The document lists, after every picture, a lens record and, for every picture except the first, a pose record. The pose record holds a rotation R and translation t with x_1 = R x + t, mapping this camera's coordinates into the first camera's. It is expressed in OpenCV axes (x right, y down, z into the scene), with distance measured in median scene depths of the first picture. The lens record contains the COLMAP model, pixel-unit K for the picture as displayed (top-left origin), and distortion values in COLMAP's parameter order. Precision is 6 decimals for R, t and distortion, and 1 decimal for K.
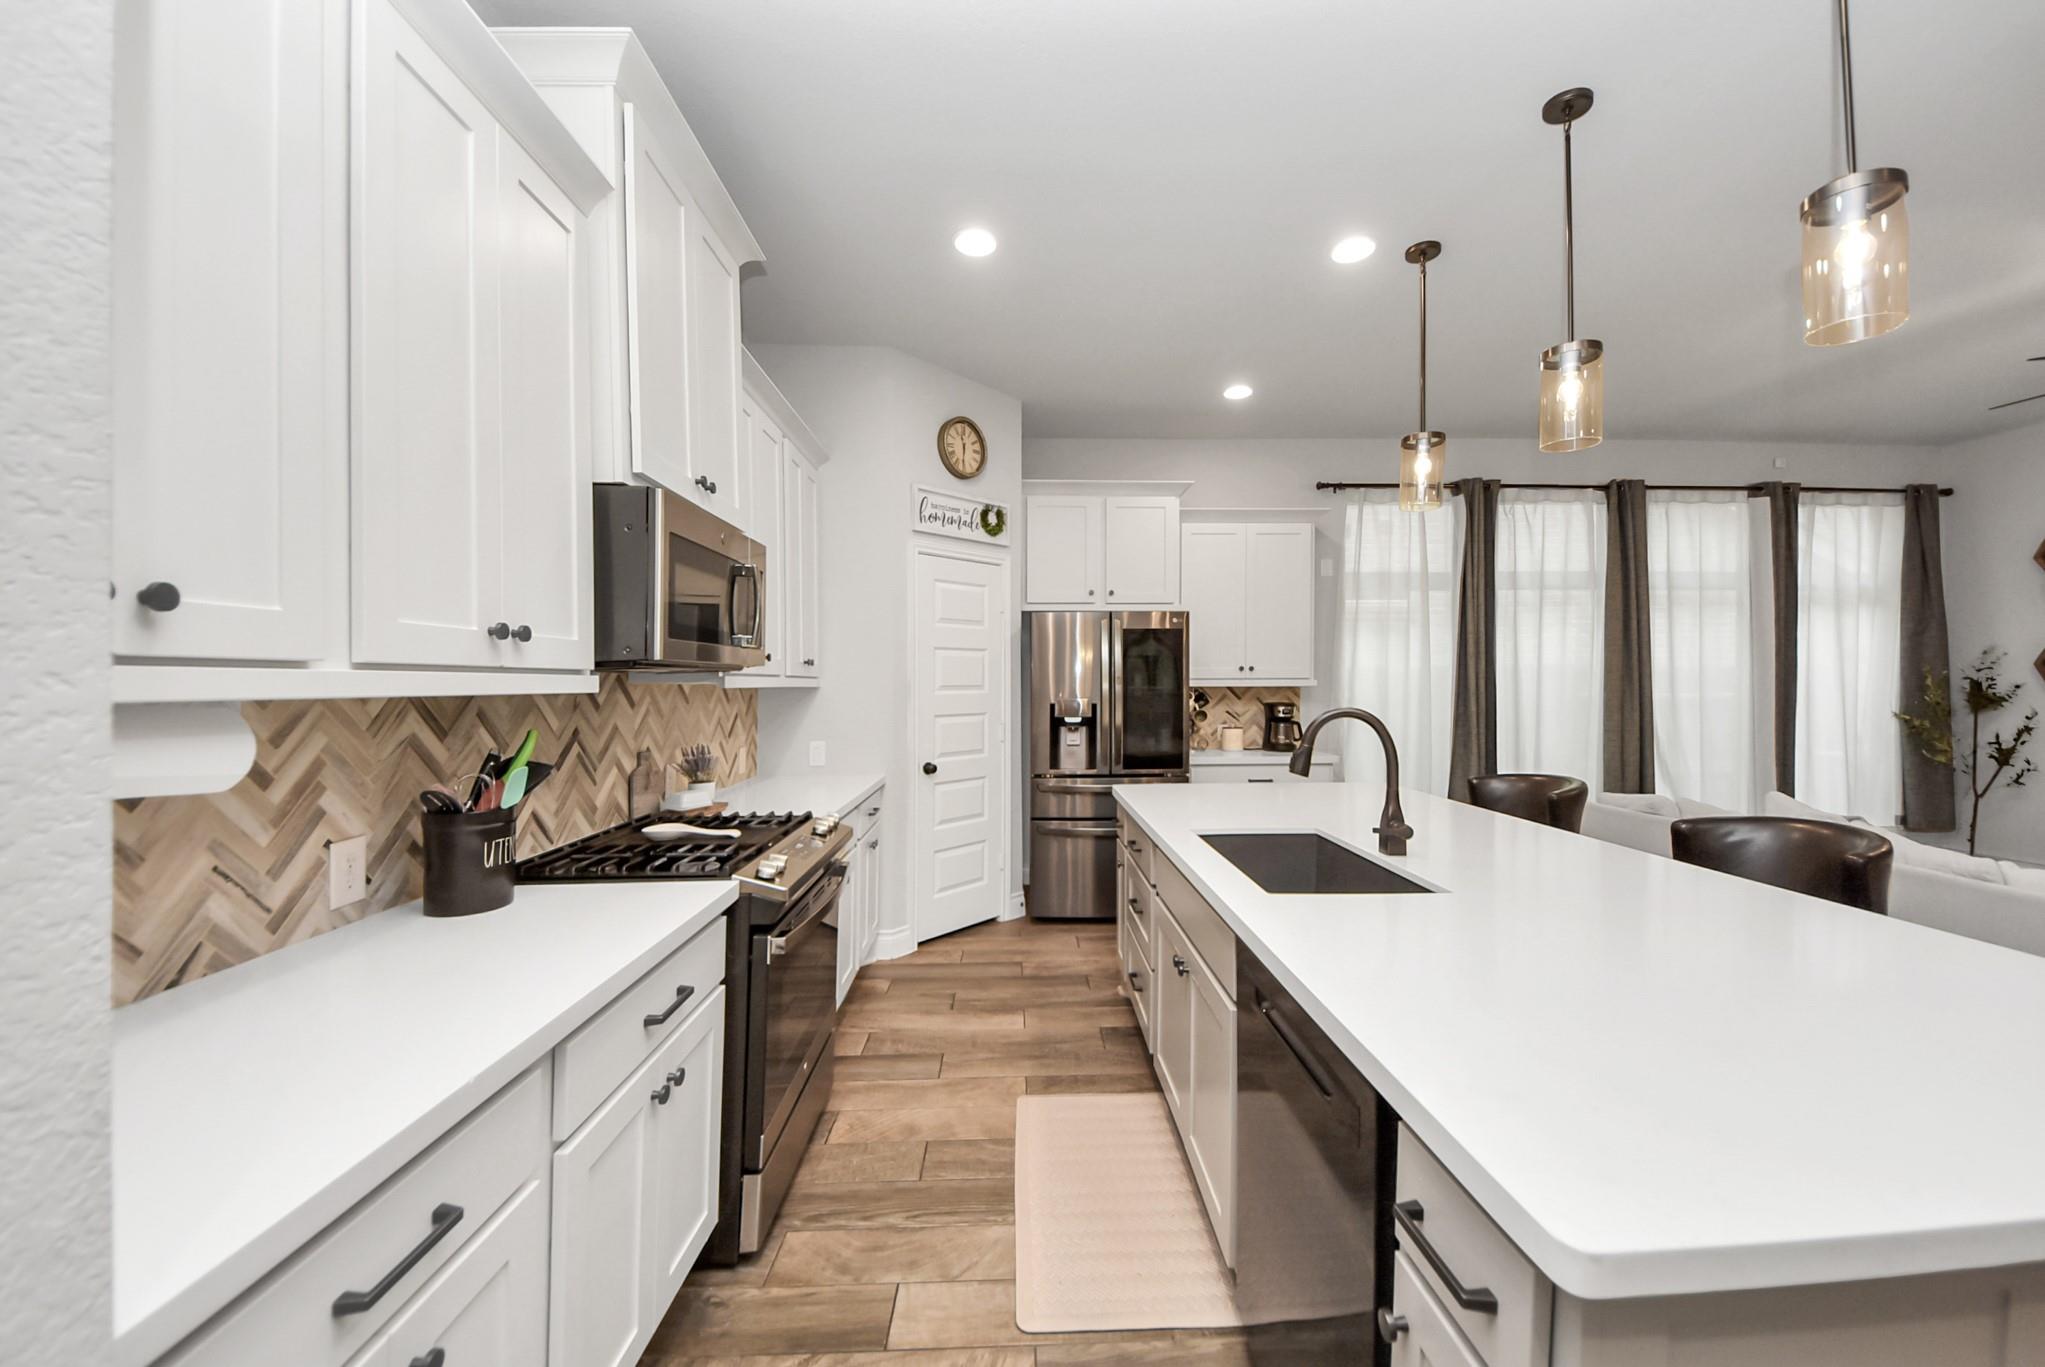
lens RADIAL K [[736.5, 0, 1024.4], [0, 736.5, 696.5], [0, 0, 1]] dist [0.000790, -0.006132]
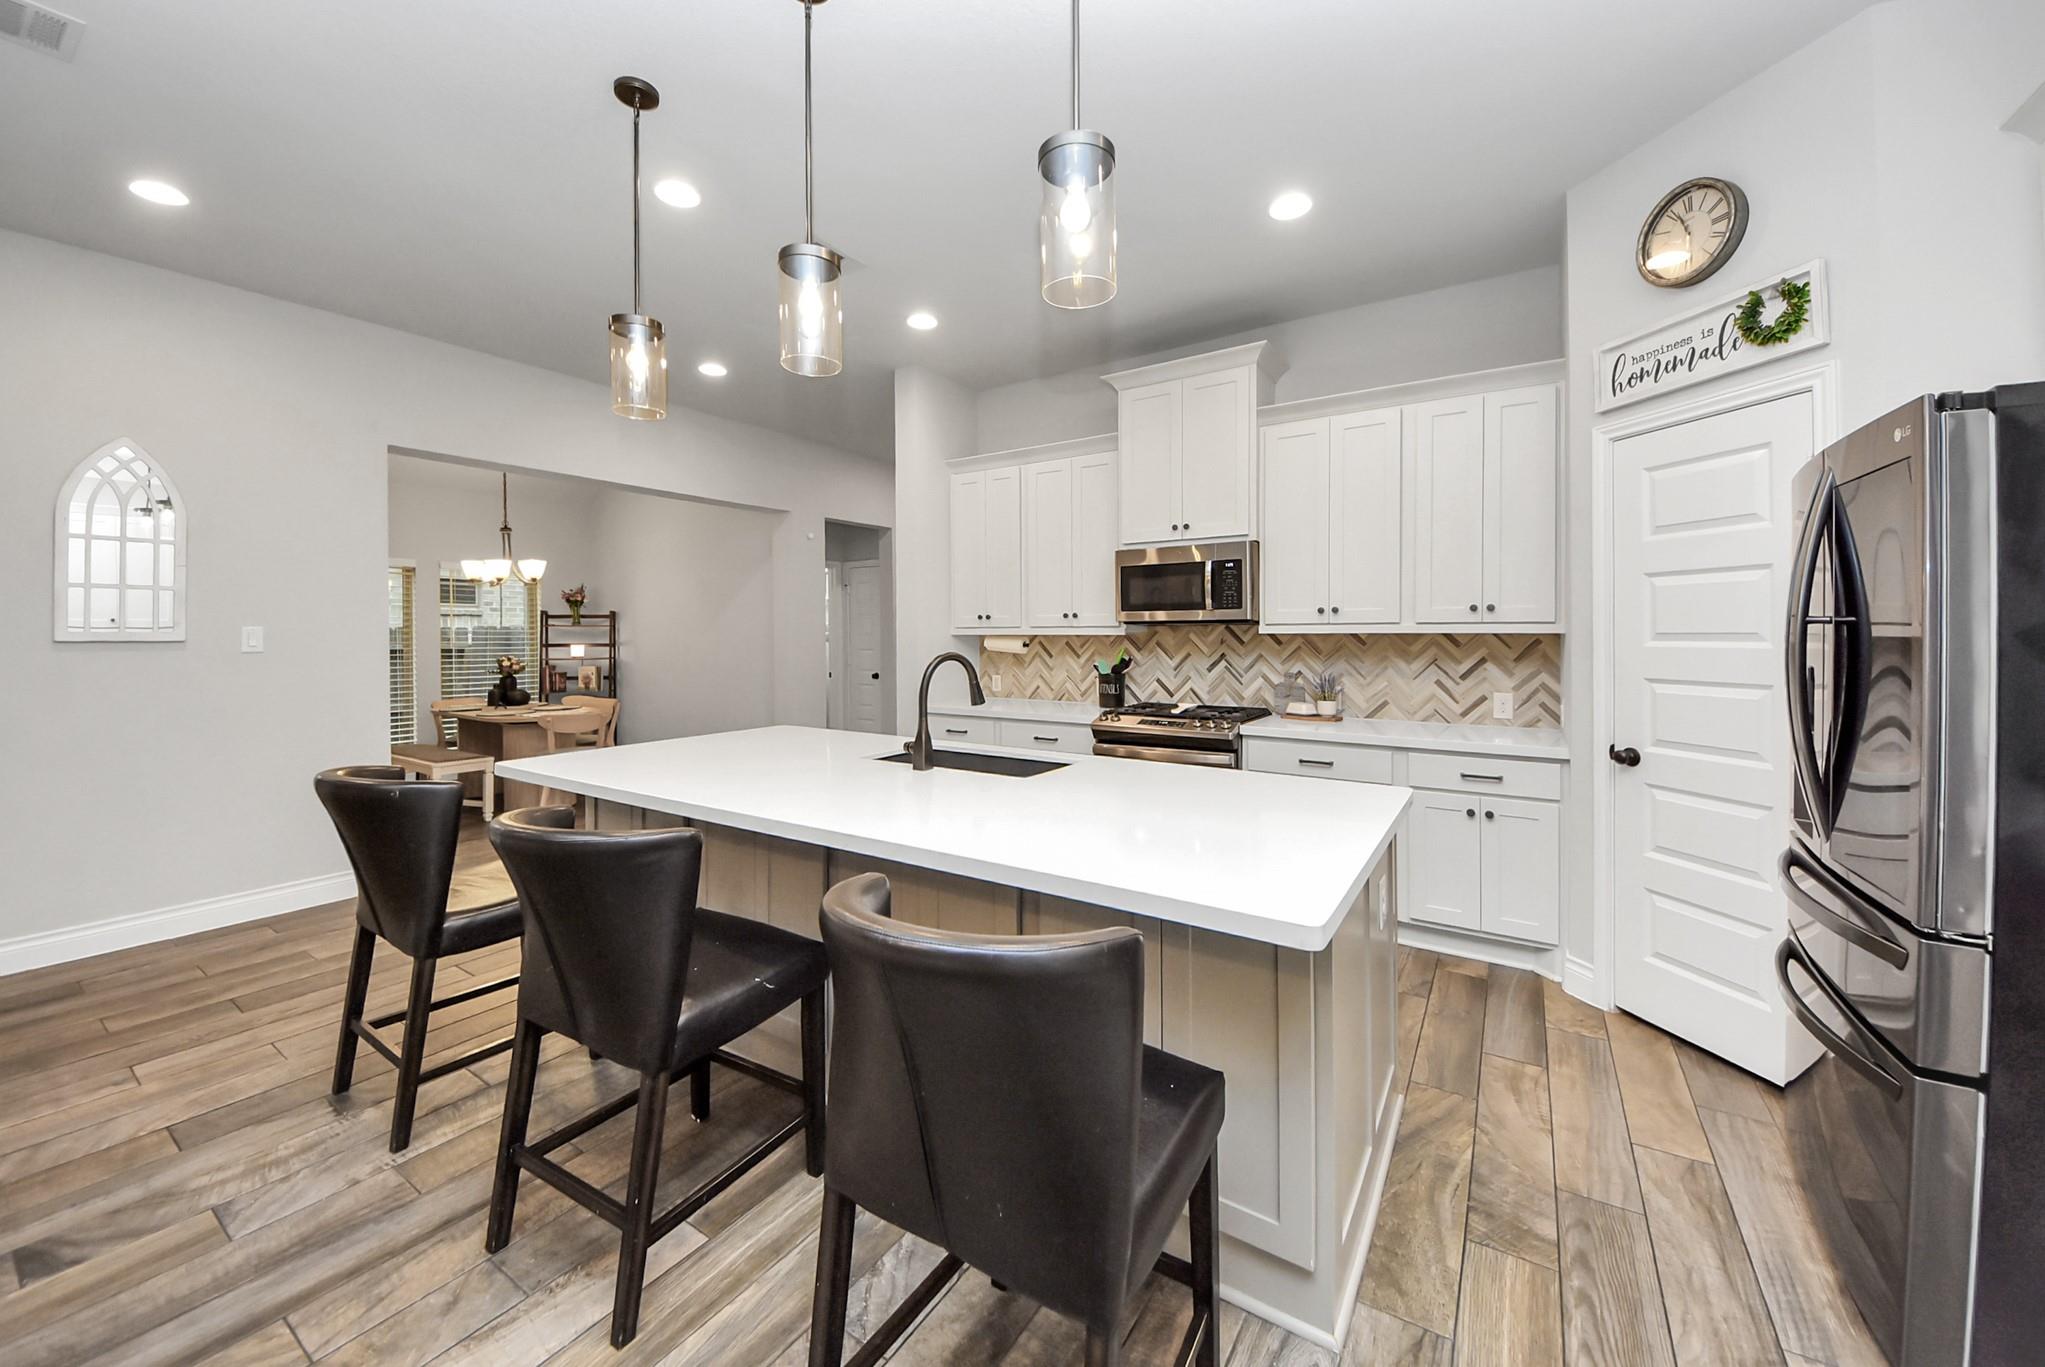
lens RADIAL K [[736.5, 0, 1028.7], [0, 736.5, 631.8], [0, 0, 1]] dist [0.000790, -0.006132]
pose [[-0.549187, 0.003889, -0.835691, 0.721756], [-0.011841, 0.999853, 0.012435, -0.017781], [0.835616, 0.016724, -0.549060, 0.907983]]
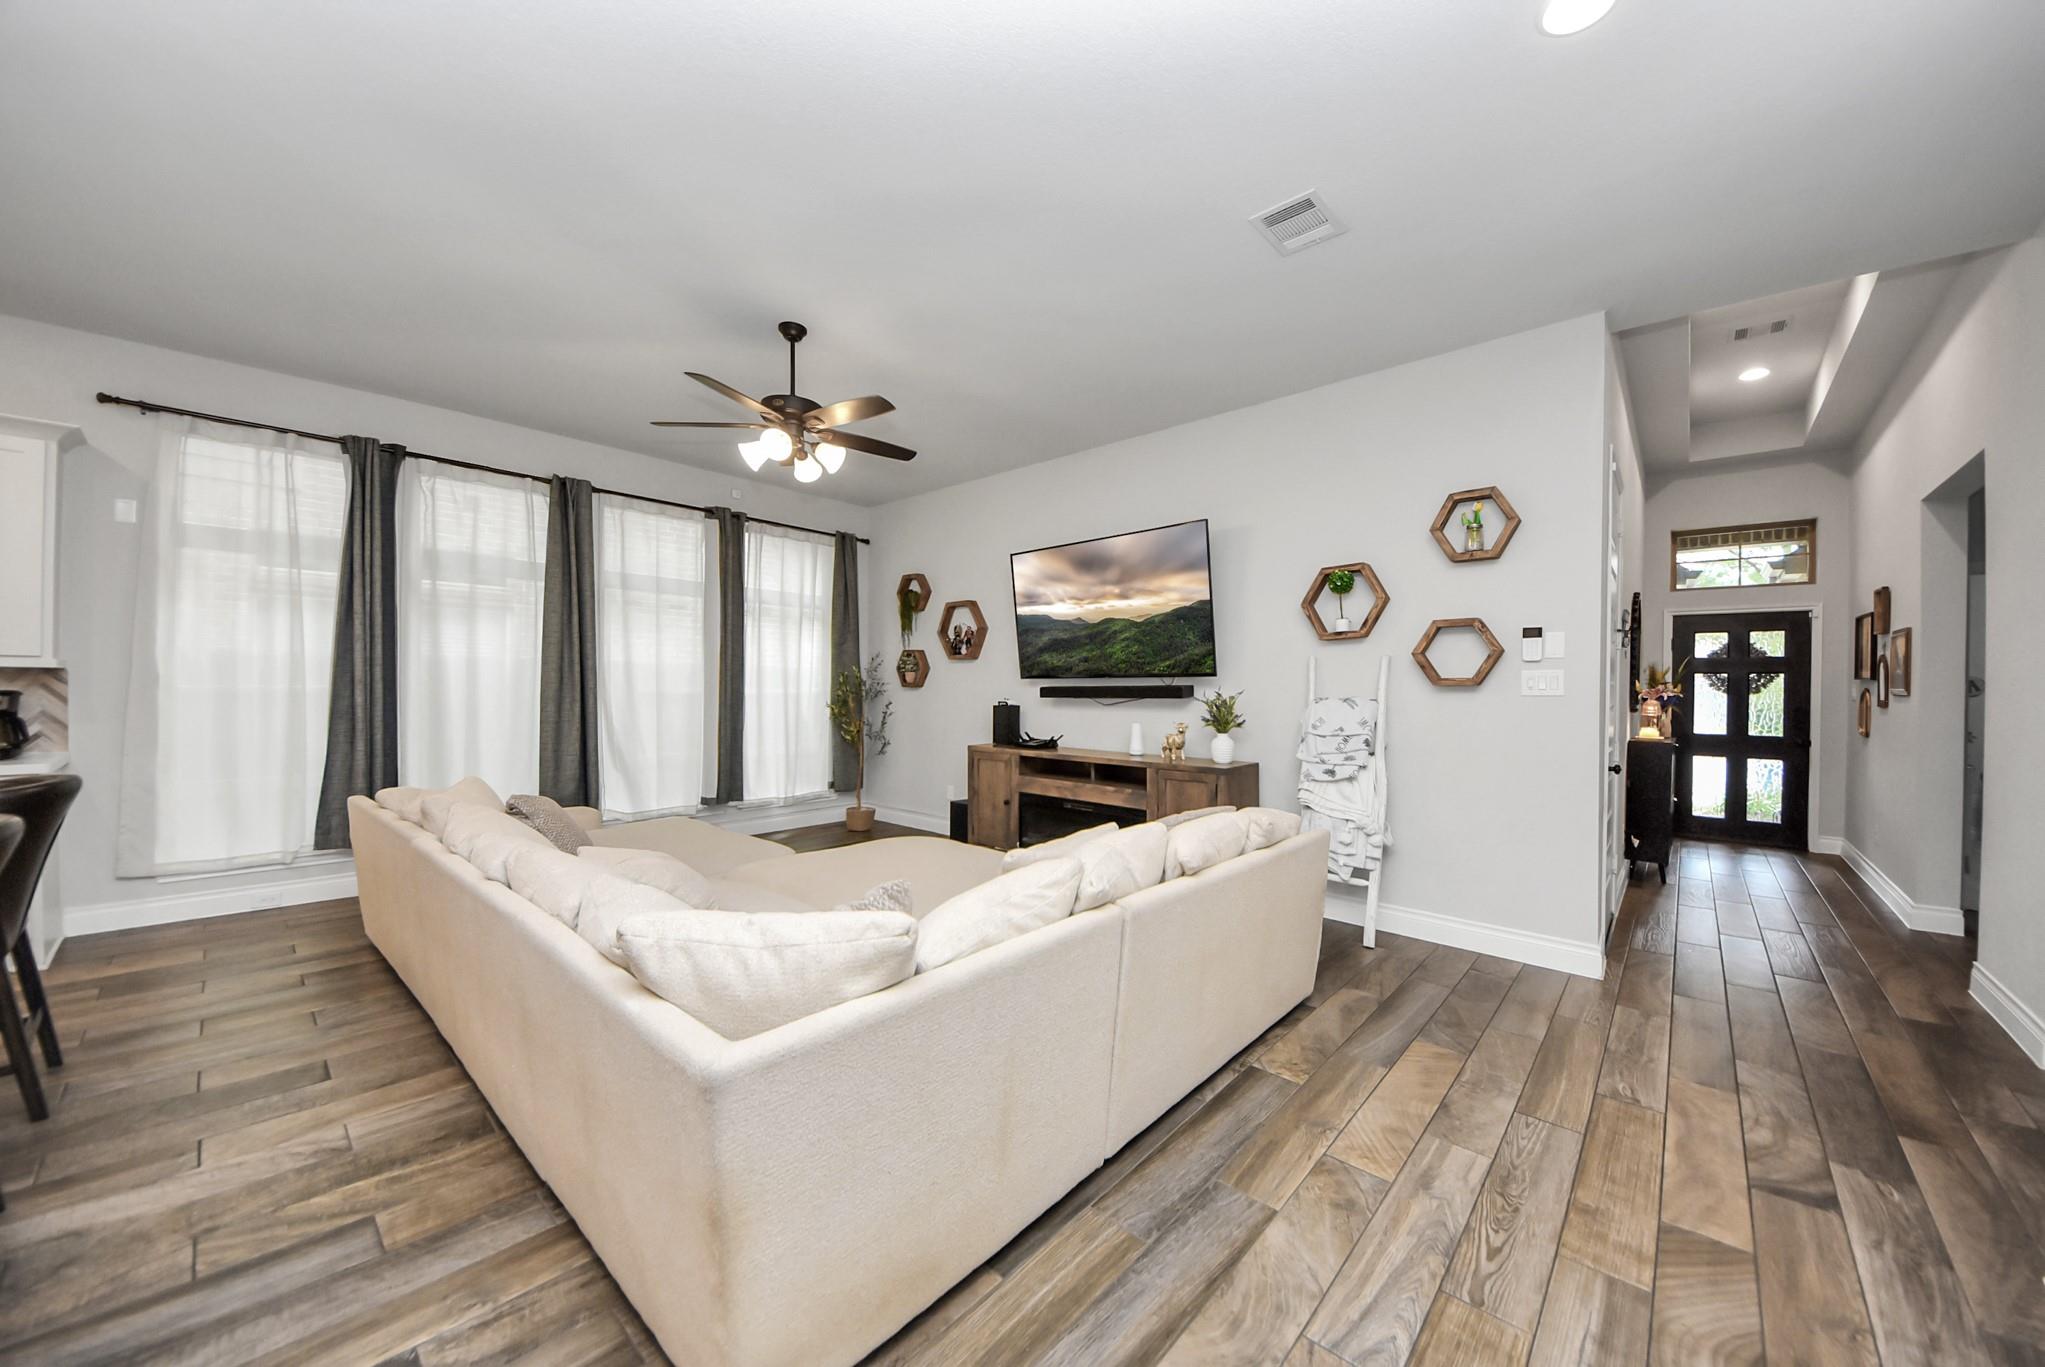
lens RADIAL K [[736.5, 0, 1024.6], [0, 736.5, 683.7], [0, 0, 1]] dist [0.000790, -0.006132]
pose [[0.682576, 0.016197, 0.730635, 0.642308], [-0.002013, 0.999792, -0.020284, 0.019487], [-0.730812, 0.012375, 0.682467, -0.226086]]
